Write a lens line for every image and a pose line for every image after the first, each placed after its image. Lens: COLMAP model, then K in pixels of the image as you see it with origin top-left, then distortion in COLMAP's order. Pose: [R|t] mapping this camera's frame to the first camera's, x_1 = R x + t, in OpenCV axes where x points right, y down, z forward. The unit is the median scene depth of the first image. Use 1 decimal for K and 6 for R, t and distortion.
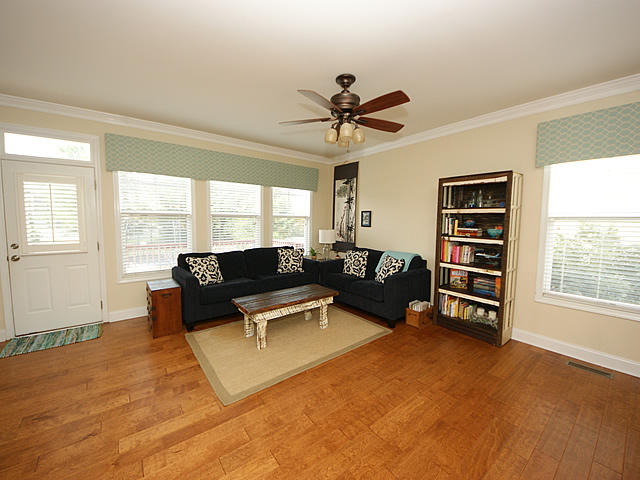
lens RADIAL K [[256.7, 0, 322.2], [0, 256.7, 240.3], [0, 0, 1]] dist [0.021180, -0.016025]
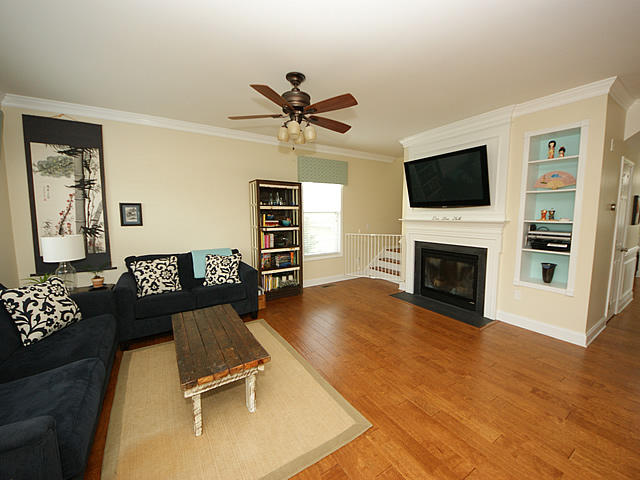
lens RADIAL K [[256.7, 0, 322.2], [0, 256.7, 240.3], [0, 0, 1]] dist [0.021180, -0.016025]
pose [[0.084397, -0.111732, 0.990148, -0.721251], [0.089864, 0.990497, 0.104111, -0.059596], [-0.992372, 0.080192, 0.093636, 0.623898]]
